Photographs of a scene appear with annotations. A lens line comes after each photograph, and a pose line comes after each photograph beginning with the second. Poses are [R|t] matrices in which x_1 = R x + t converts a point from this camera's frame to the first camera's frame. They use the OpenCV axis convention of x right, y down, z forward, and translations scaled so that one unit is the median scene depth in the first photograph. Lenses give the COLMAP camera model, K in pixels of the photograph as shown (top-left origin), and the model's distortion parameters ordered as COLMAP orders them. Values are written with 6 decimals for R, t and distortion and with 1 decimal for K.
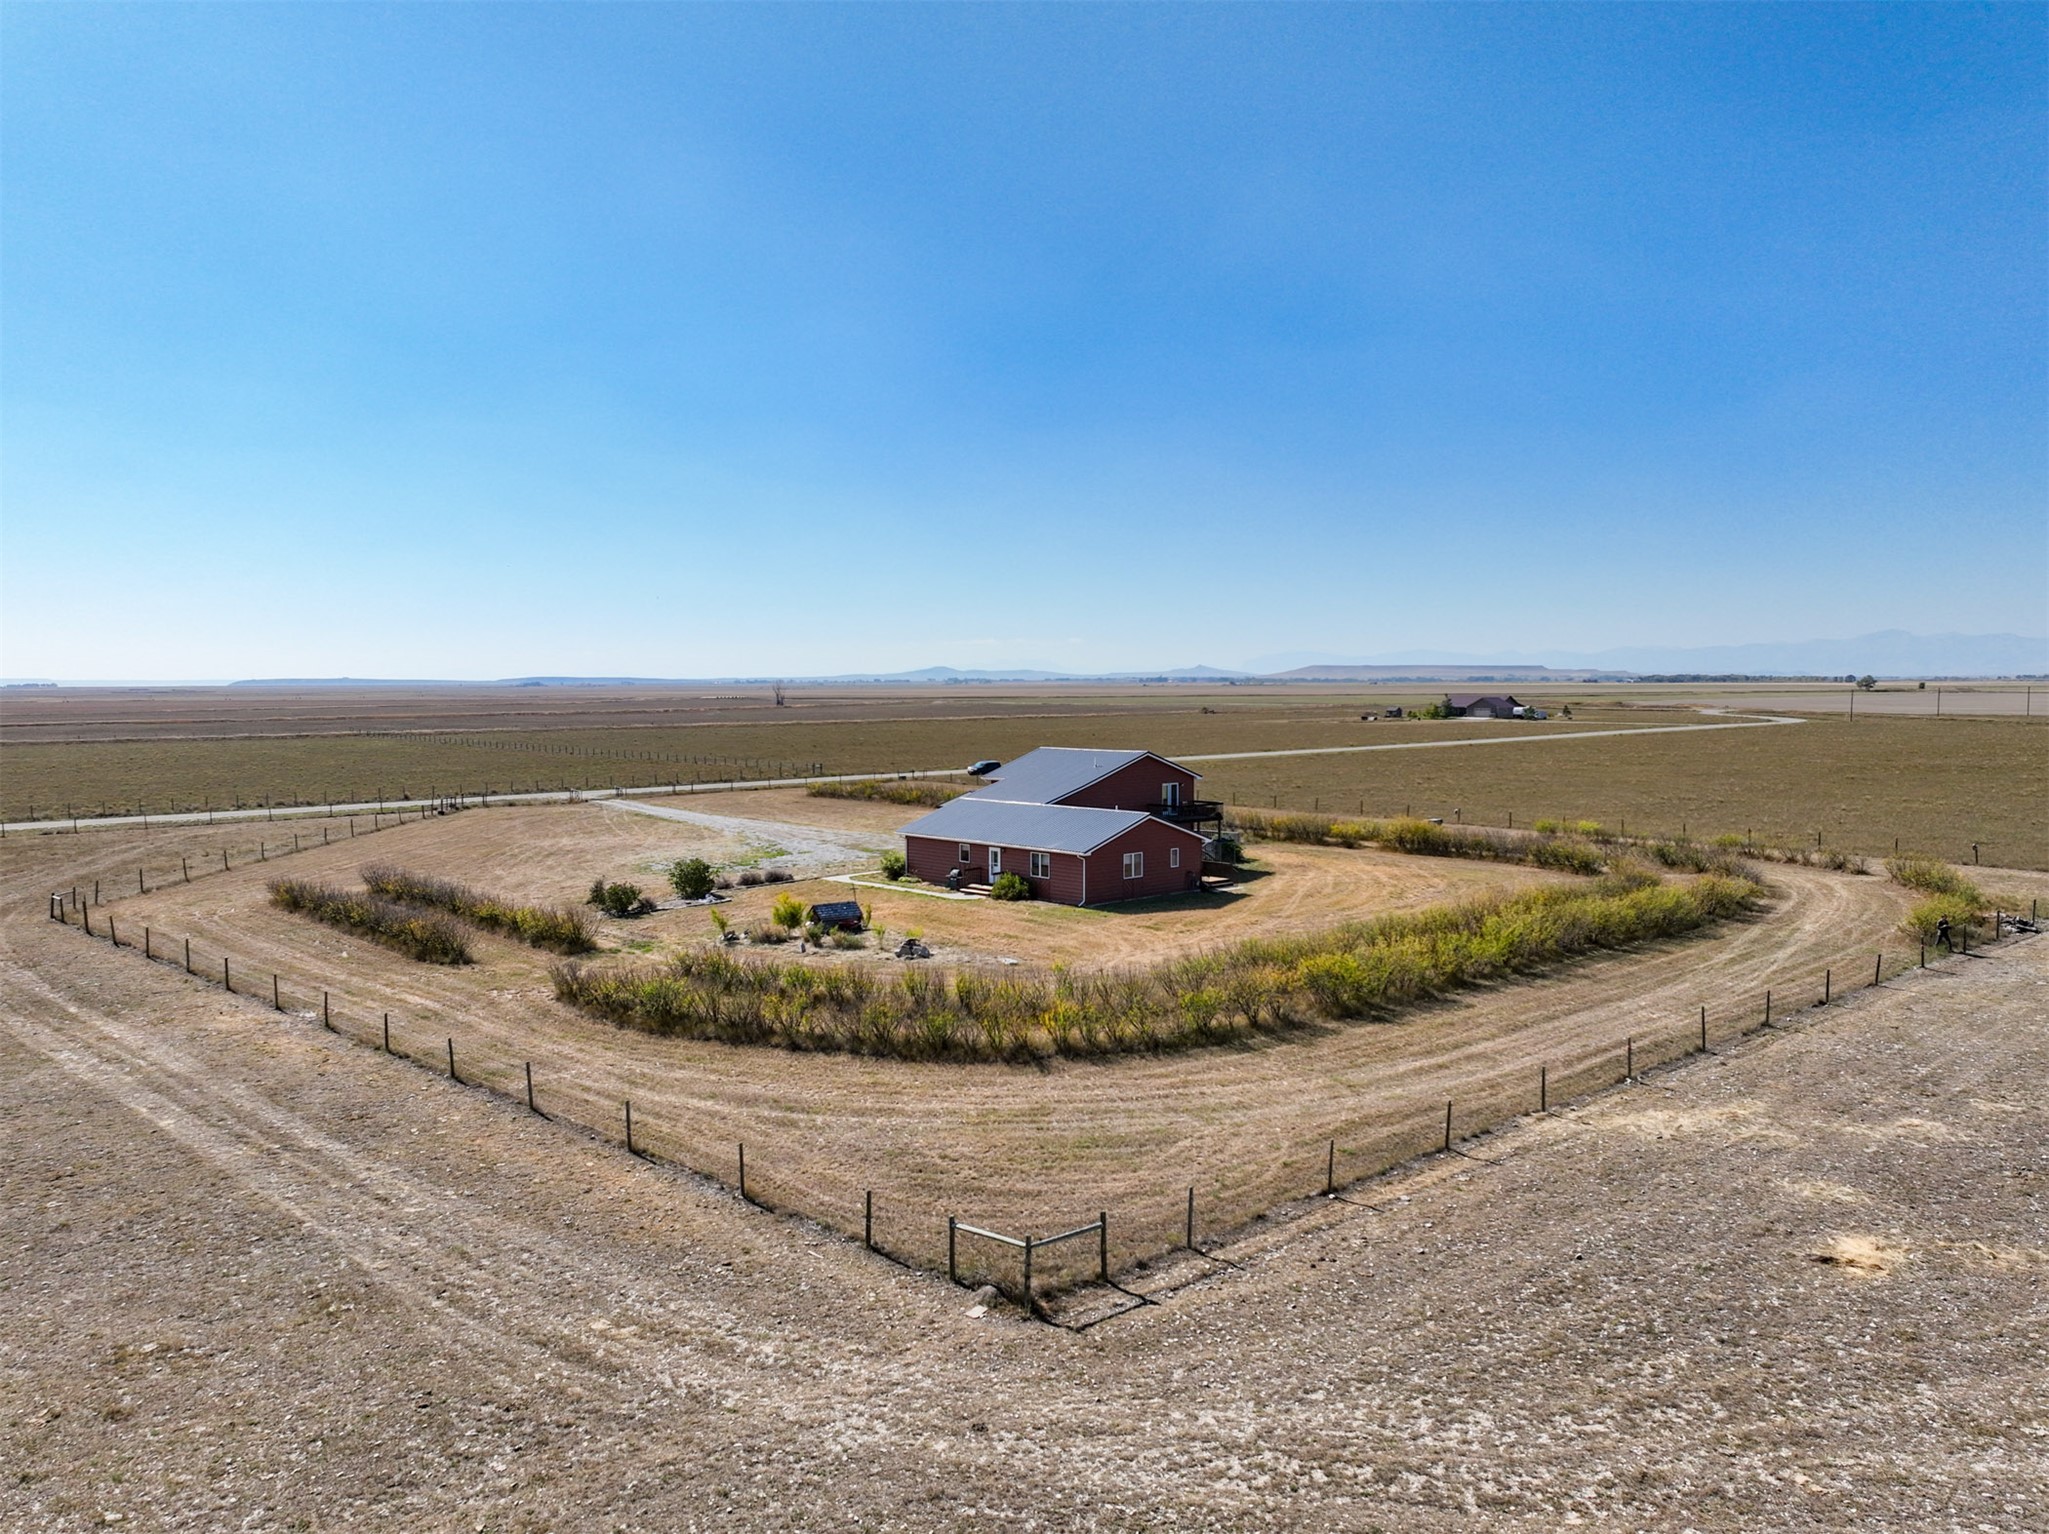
lens RADIAL K [[1449.7, 0, 1017.1], [0, 1449.7, 752.6], [0, 0, 1]] dist [0.004585, 0.007245]
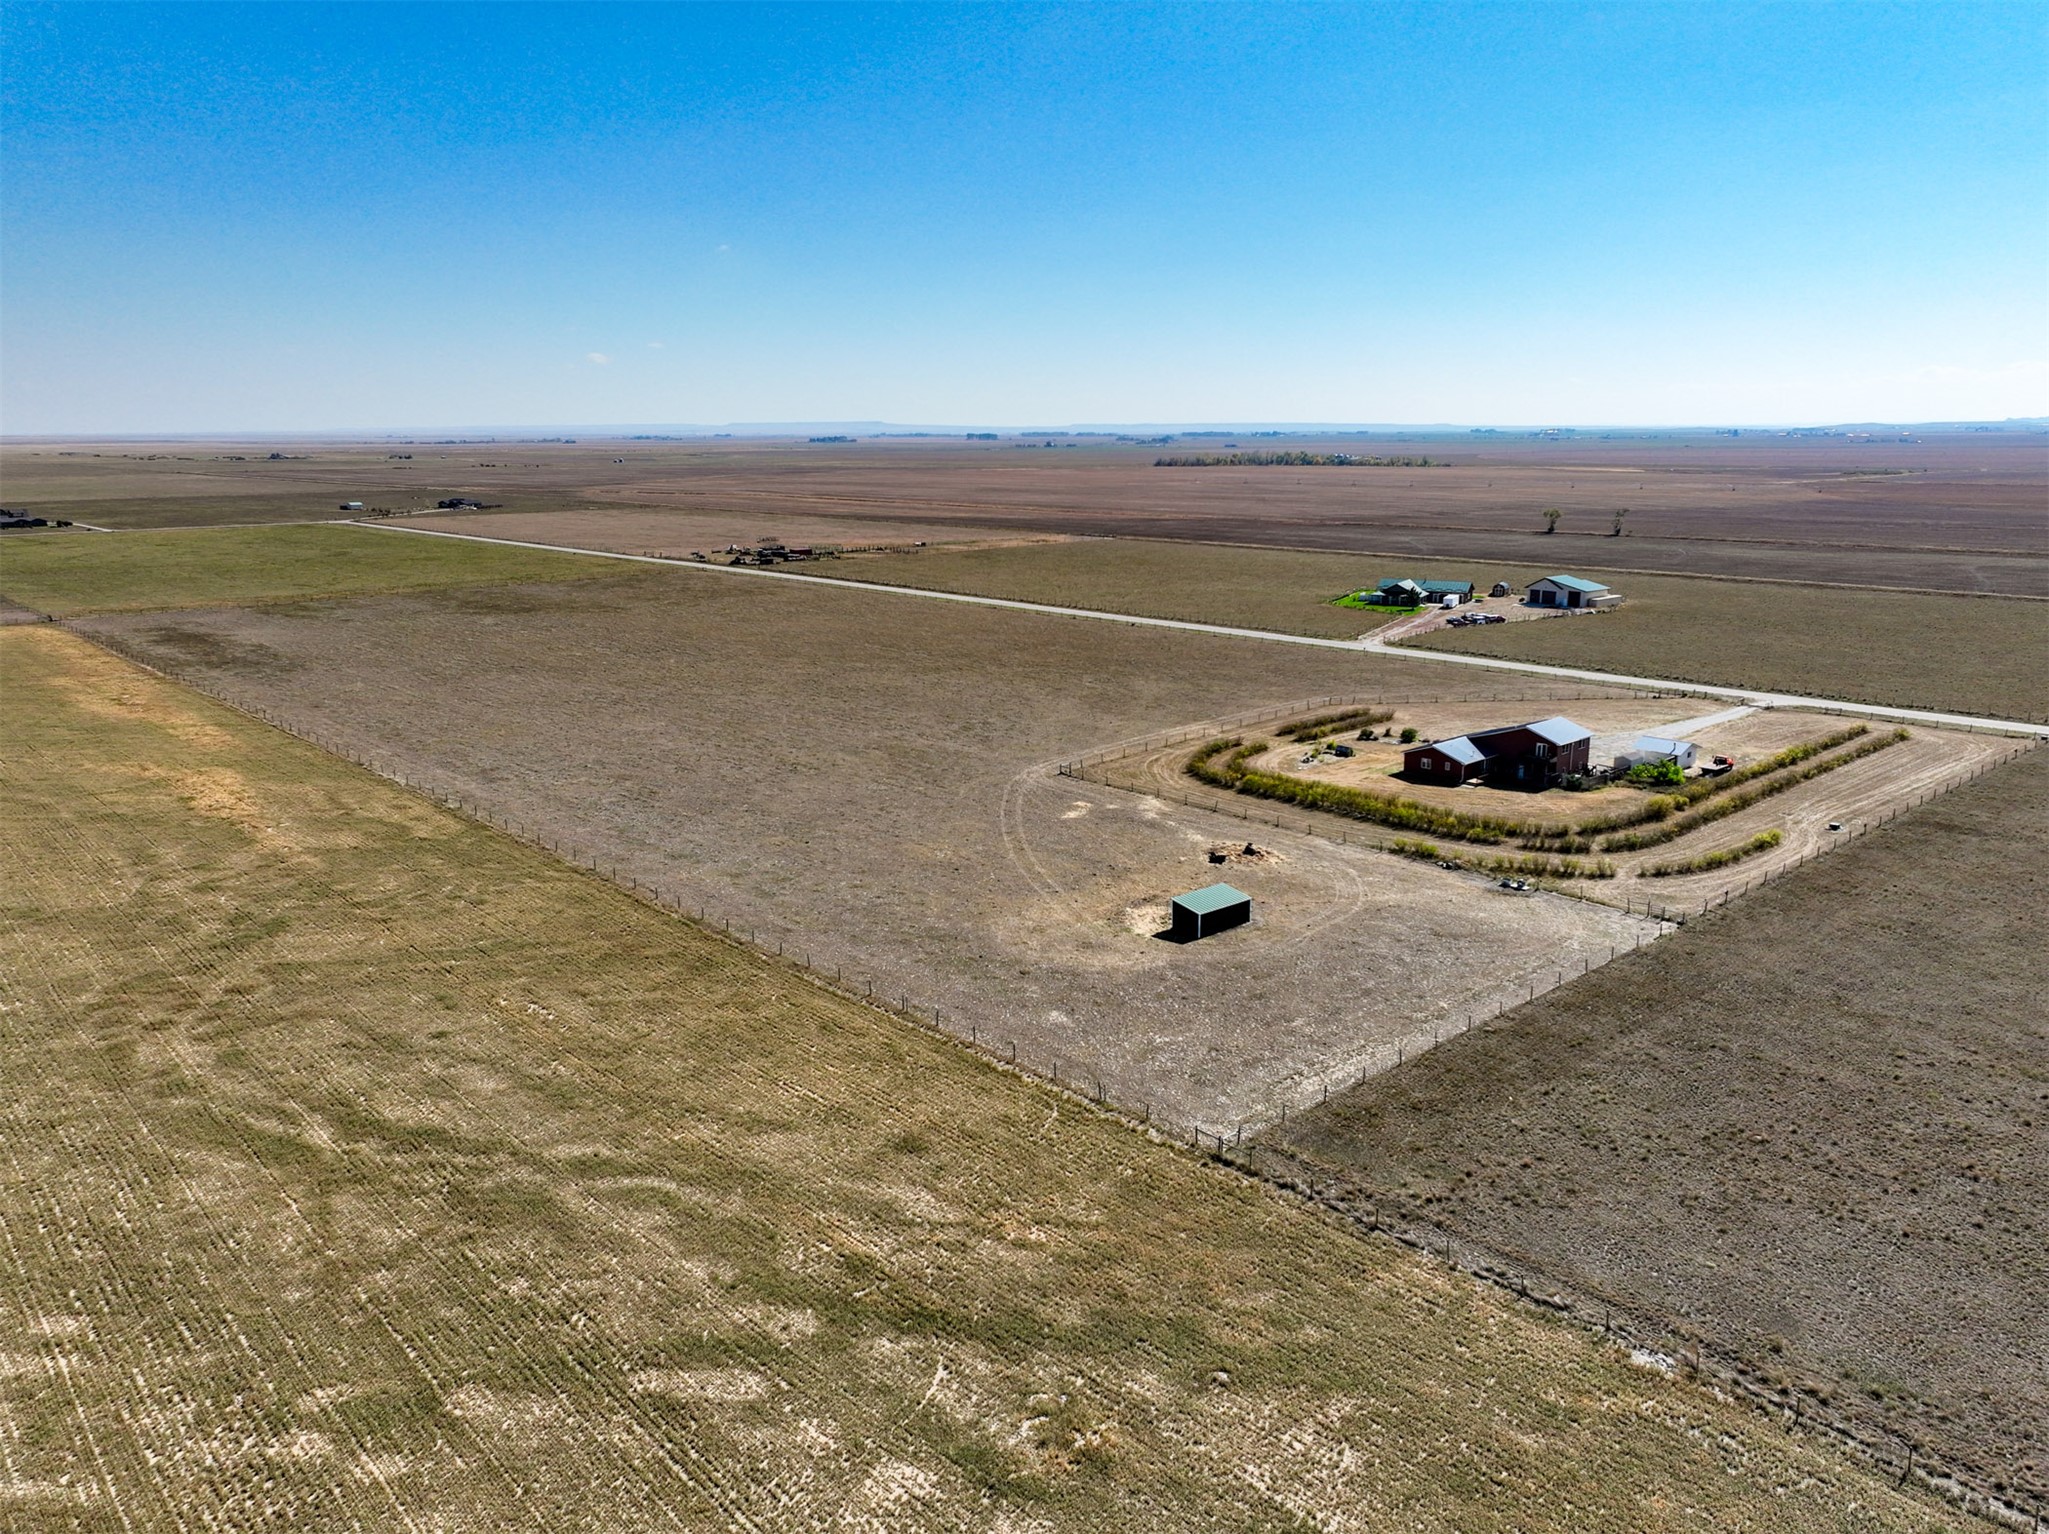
lens RADIAL K [[1449.7, 0, 1026.9], [0, 1449.7, 767.6], [0, 0, 1]] dist [0.004585, 0.007245]
pose [[0.006702, 0.224094, -0.974544, 3.562542], [-0.041448, 0.973791, 0.223636, -0.648907], [0.999118, 0.038894, 0.015814, 0.333403]]
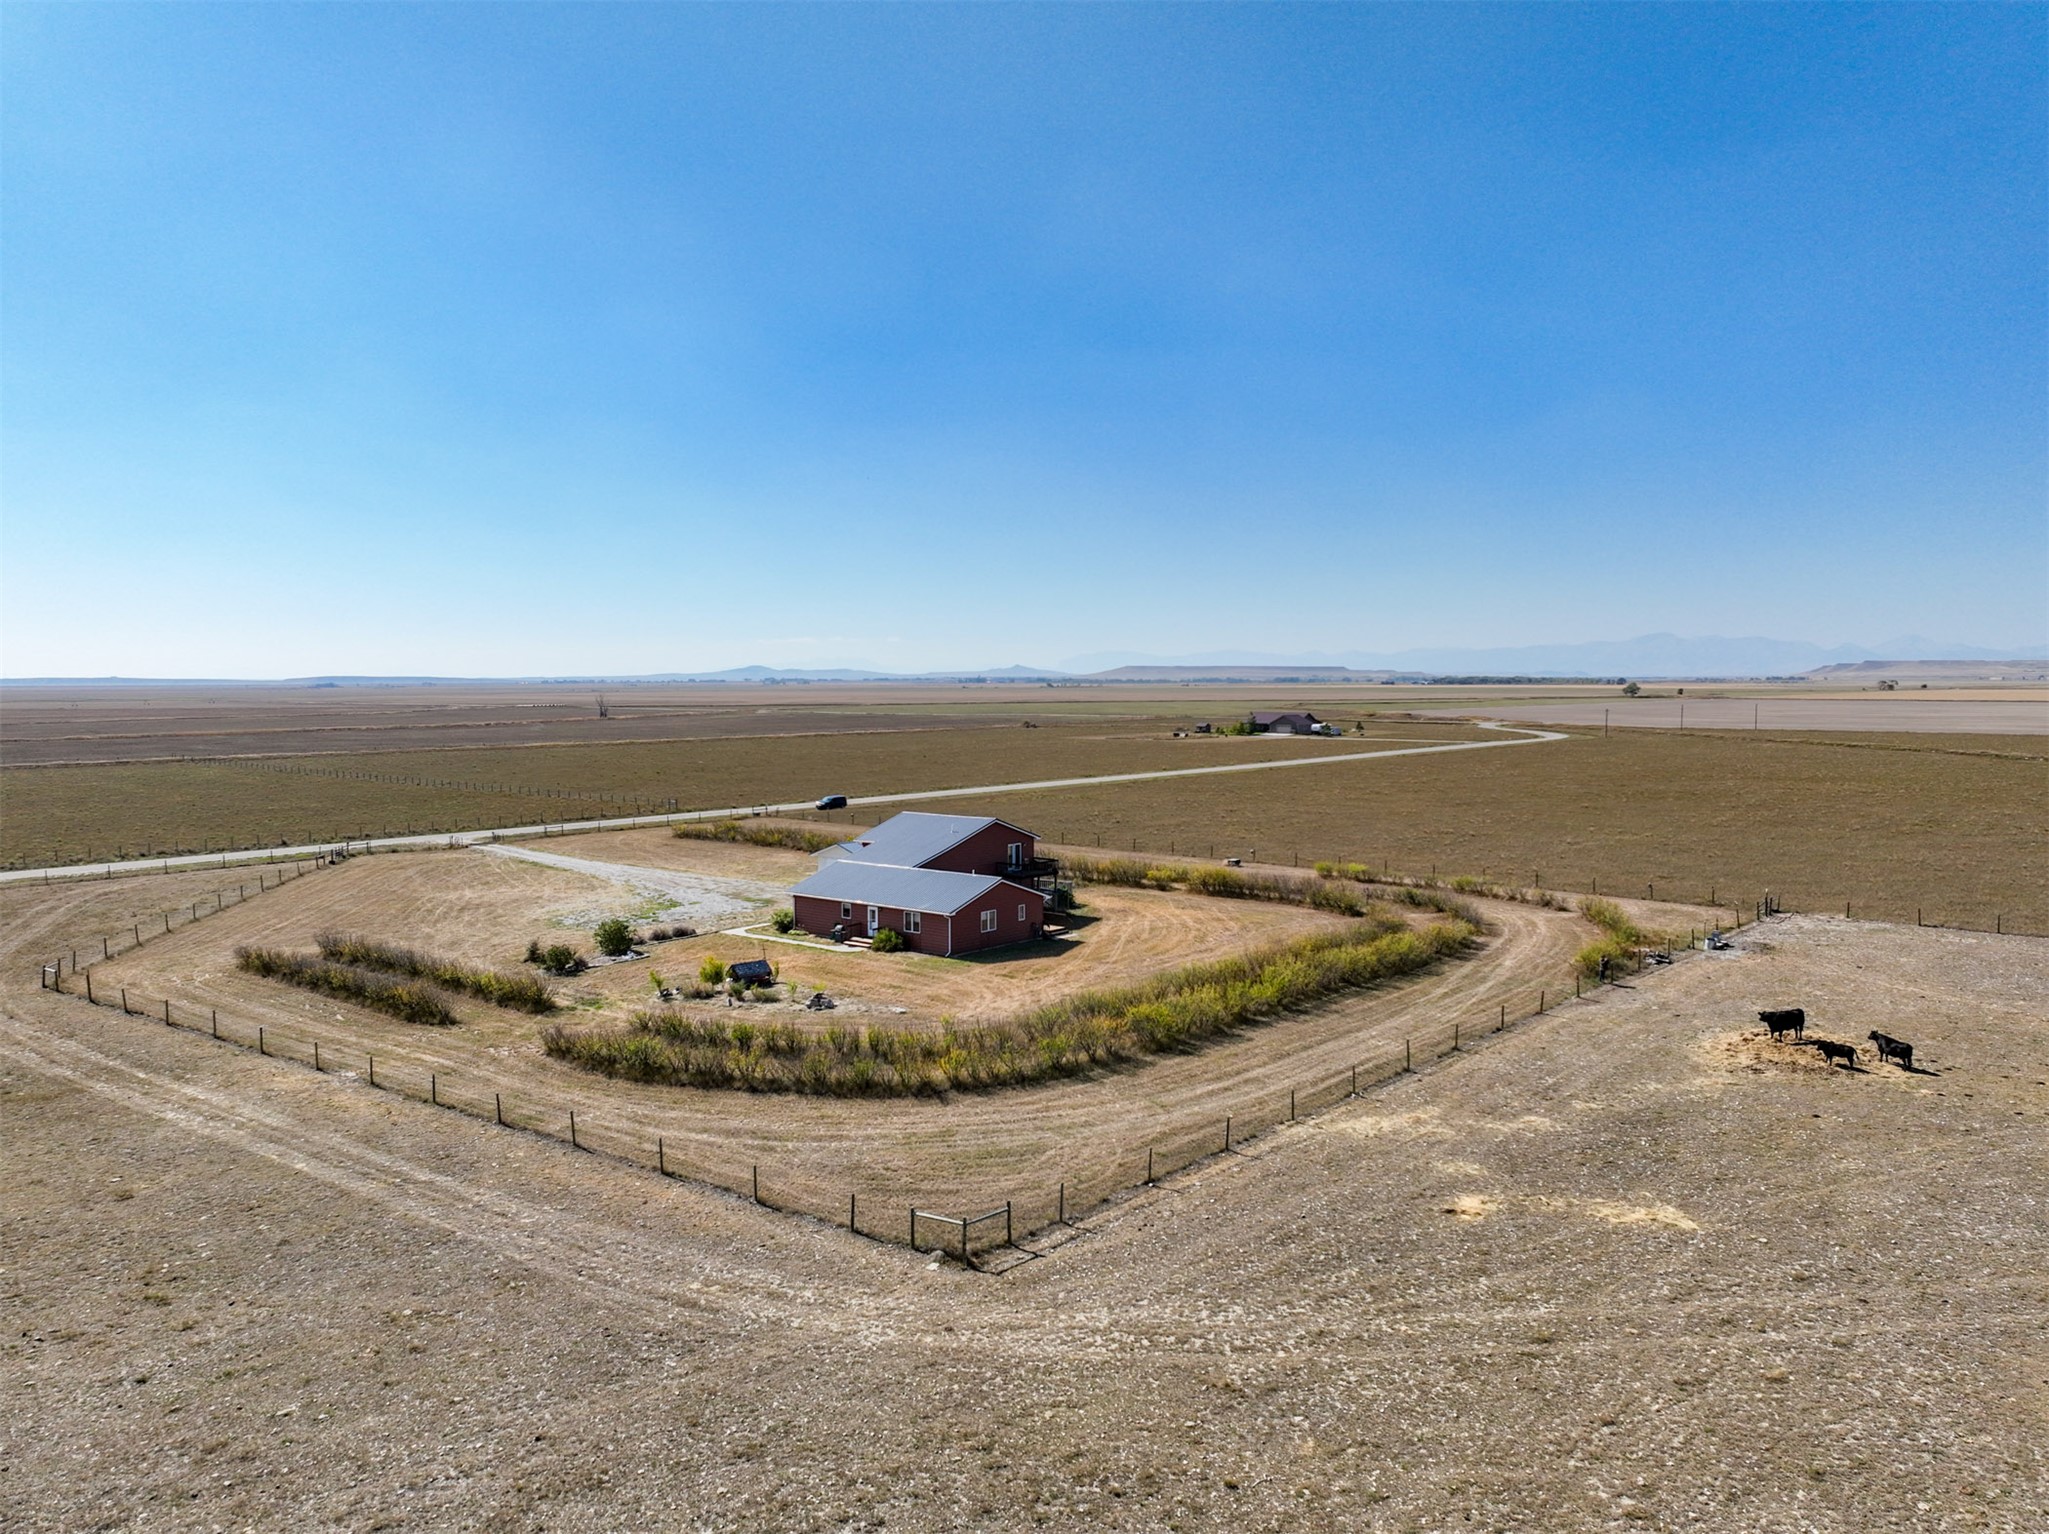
lens RADIAL K [[1449.7, 0, 1030.6], [0, 1449.7, 775.1], [0, 0, 1]] dist [0.004585, 0.007245]
pose [[0.990956, -0.003289, 0.134147, -0.070555], [0.001081, 0.999863, 0.016527, -0.095012], [-0.134182, -0.016233, 0.990824, -0.307760]]
